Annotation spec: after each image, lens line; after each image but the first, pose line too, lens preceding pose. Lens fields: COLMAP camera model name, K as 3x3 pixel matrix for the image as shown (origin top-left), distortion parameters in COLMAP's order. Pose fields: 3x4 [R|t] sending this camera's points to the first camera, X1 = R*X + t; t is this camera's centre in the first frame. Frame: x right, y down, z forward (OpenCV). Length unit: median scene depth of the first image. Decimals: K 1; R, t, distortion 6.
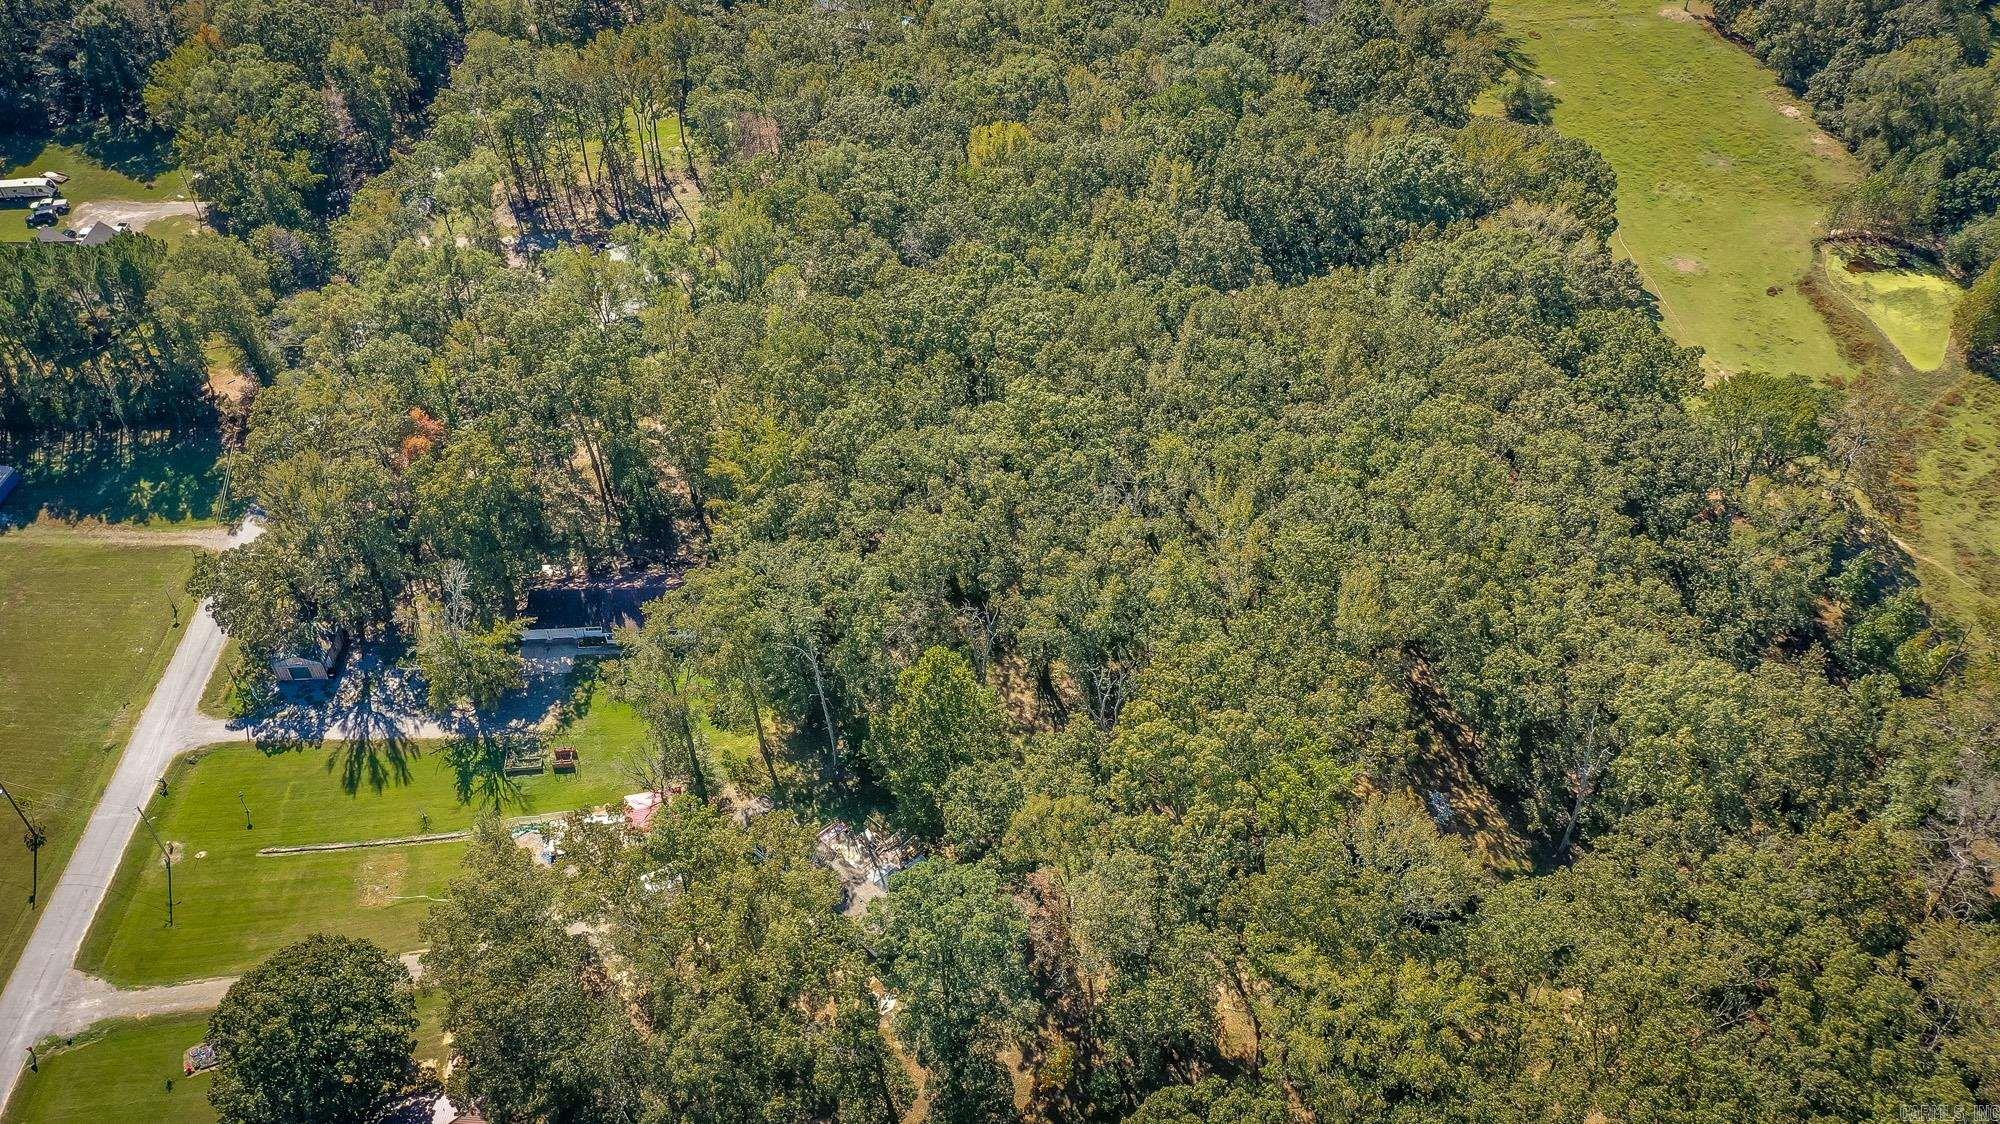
lens RADIAL K [[1580.8, 0, 1002.6], [0, 1580.8, 560.5], [0, 0, 1]] dist [0.028201, -0.002718]
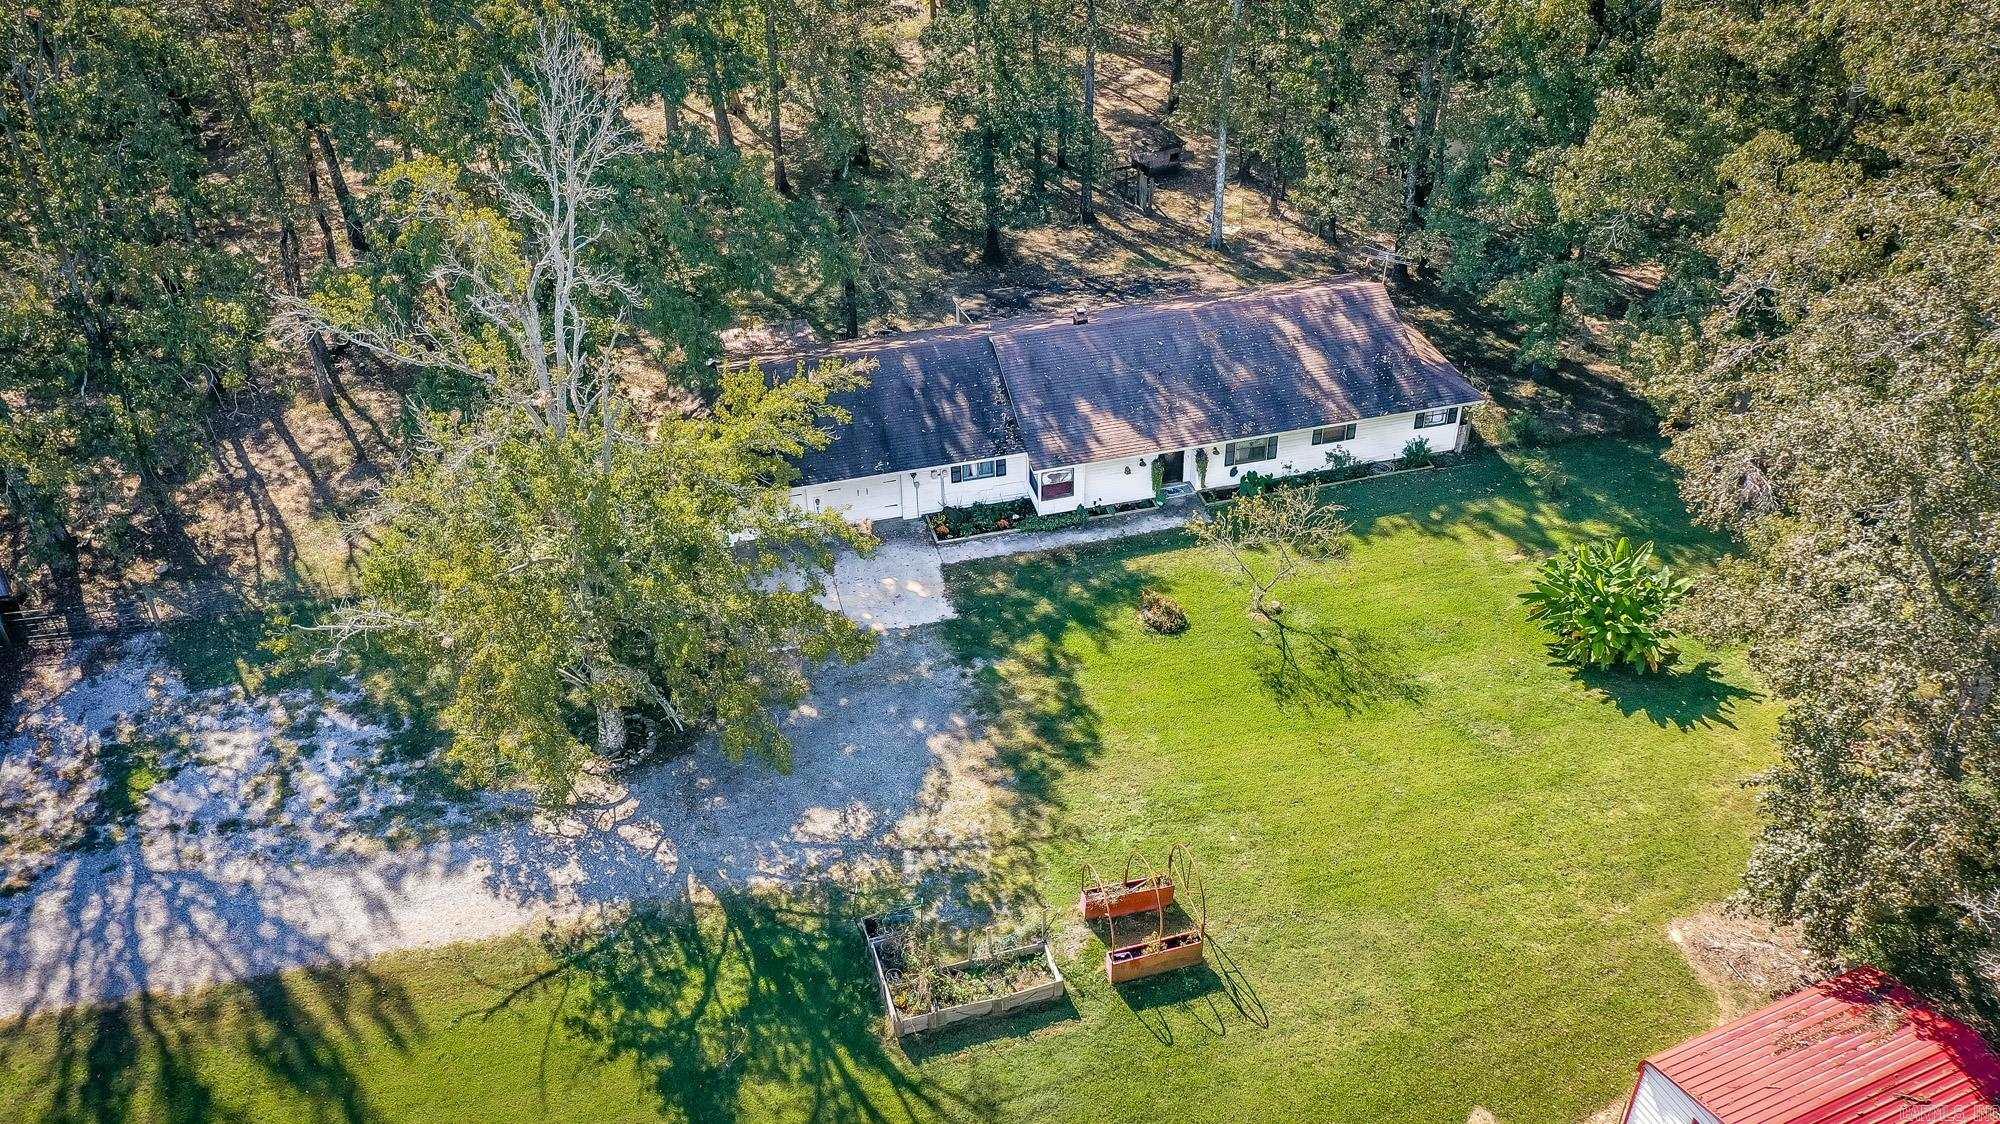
lens RADIAL K [[1583.7, 0, 1000.0], [0, 1583.7, 562.0], [0, 0, 1]] dist [0.016108, 0.010130]
pose [[0.979382, -0.117894, 0.164049, -0.311758], [0.137009, 0.984384, -0.110526, 0.093130], [-0.148457, 0.130723, 0.980241, 0.757400]]
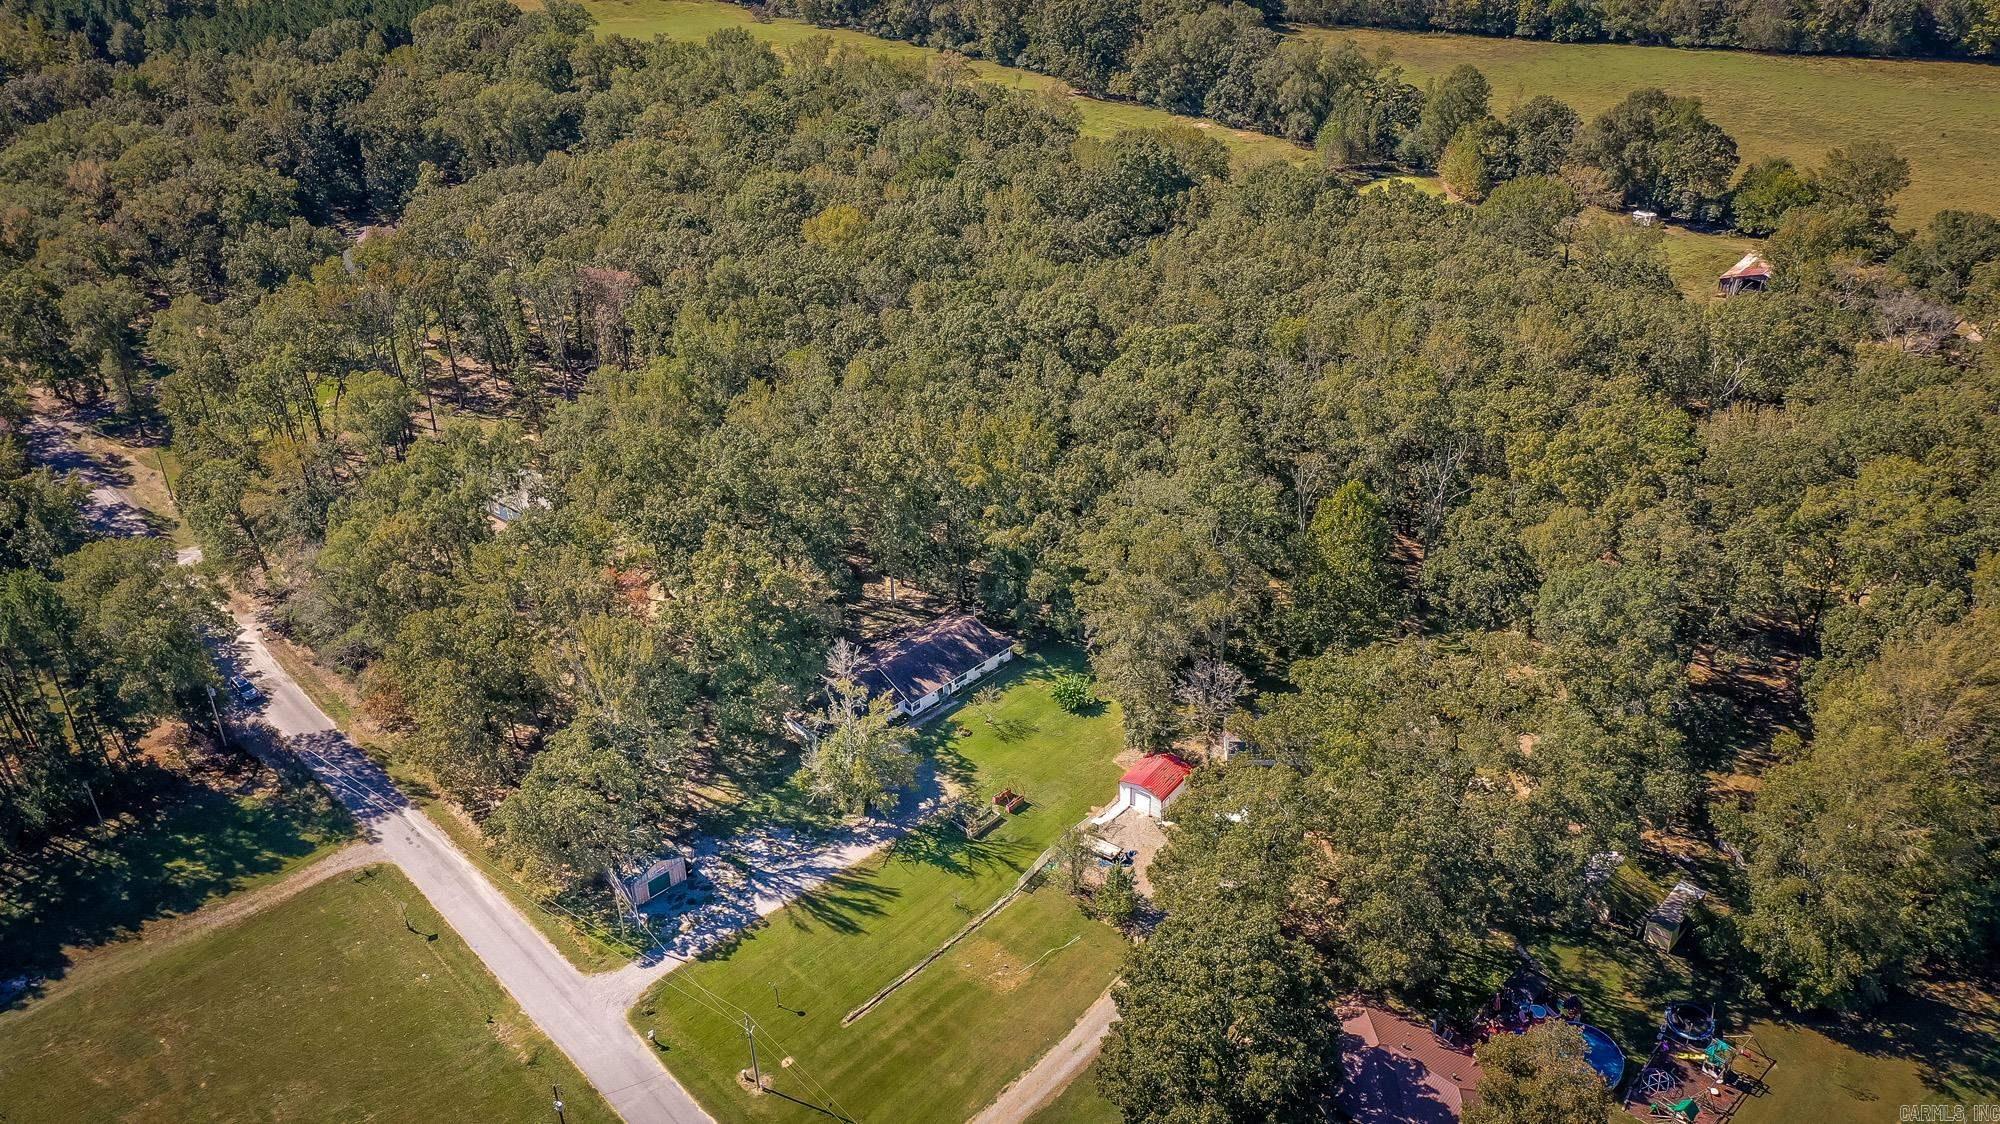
lens RADIAL K [[1580.8, 0, 1002.6], [0, 1580.8, 560.5], [0, 0, 1]] dist [0.028201, -0.002718]
pose [[0.751514, -0.346199, 0.561581, -0.722347], [0.451810, 0.890372, -0.055728, 0.048339], [-0.480723, 0.295608, 0.825543, 0.191908]]
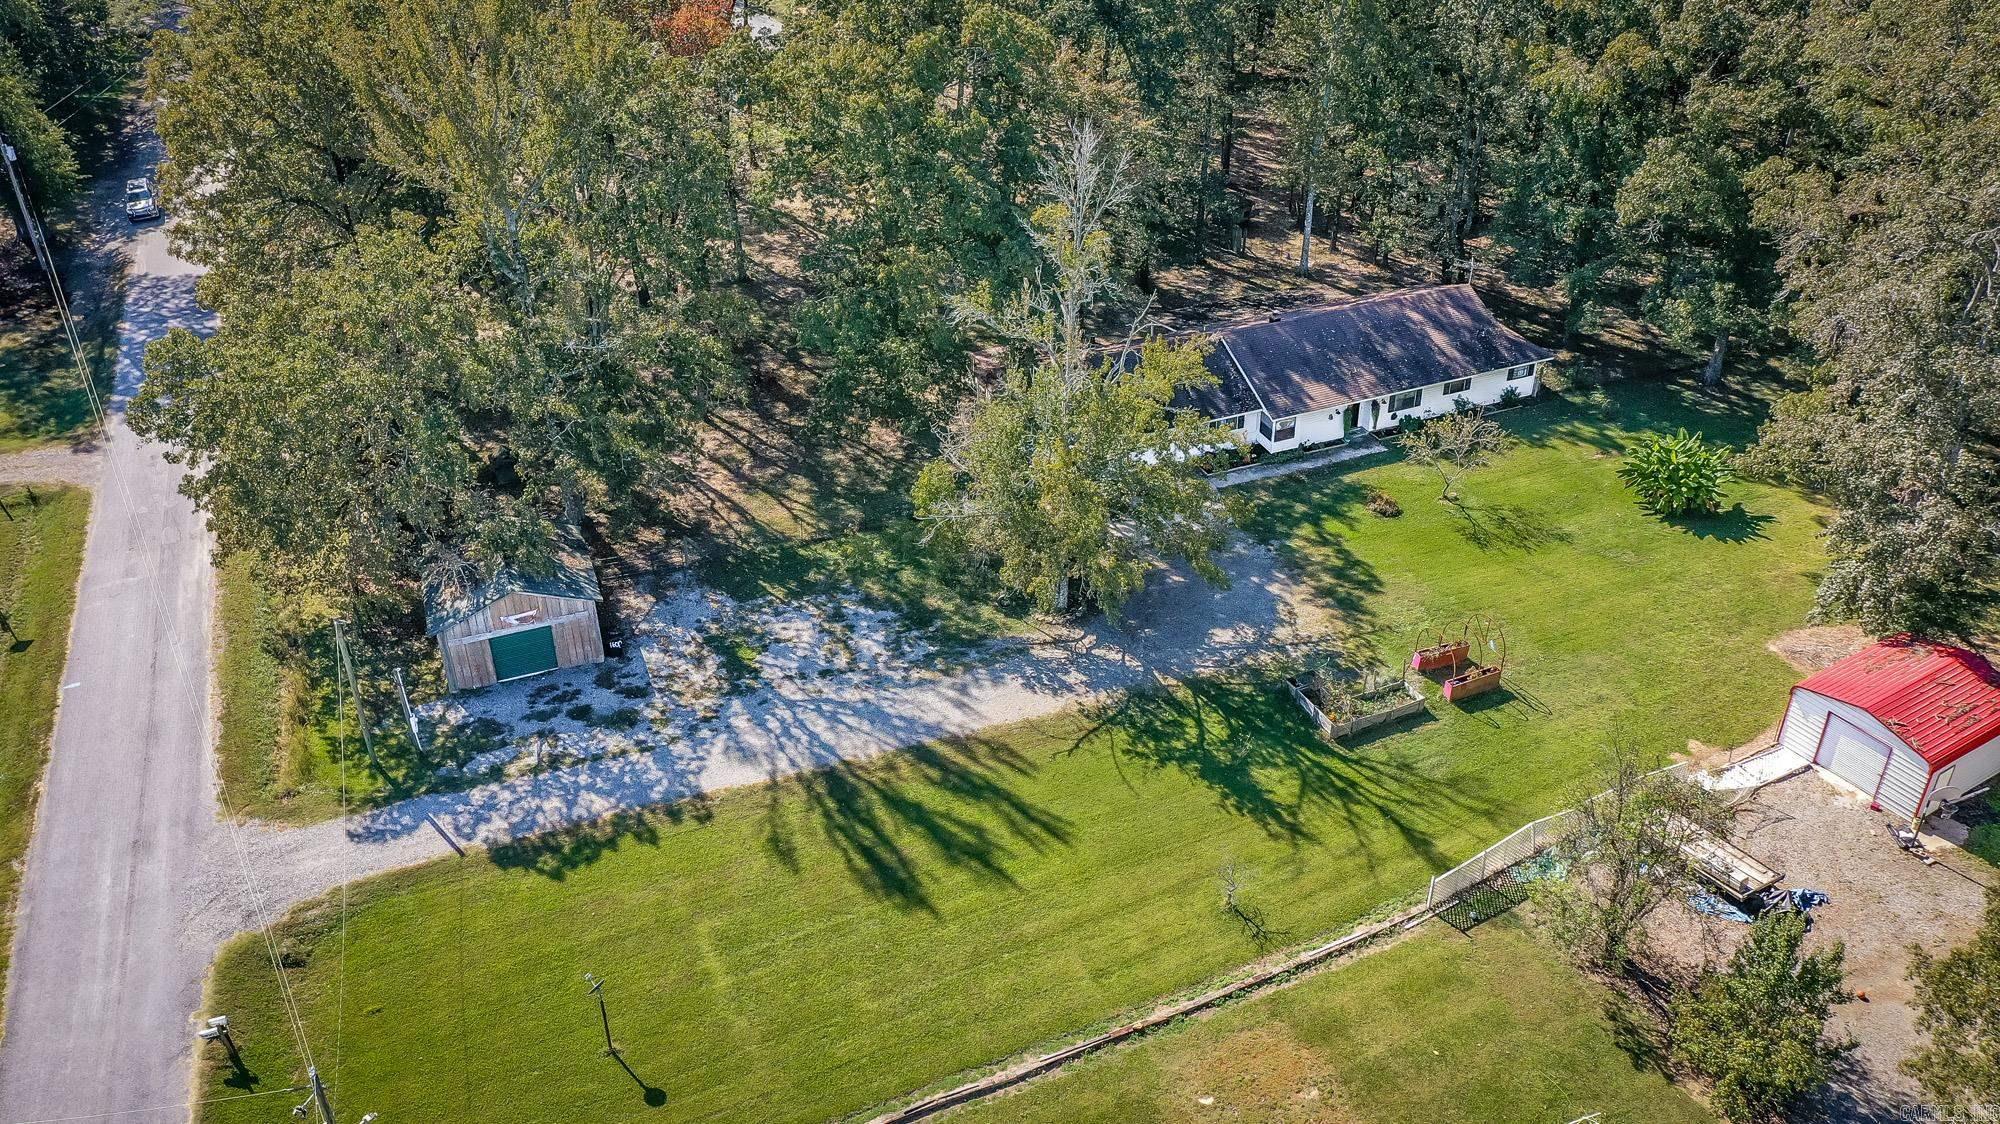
lens RADIAL K [[1577.7, 0, 990.4], [0, 1577.7, 573.2], [0, 0, 1]] dist [0.016097, 0.001122]
pose [[0.942206, -0.182092, 0.281232, -0.445785], [0.228102, 0.963464, -0.140382, 0.124724], [-0.245394, 0.196418, 0.949316, 0.672865]]
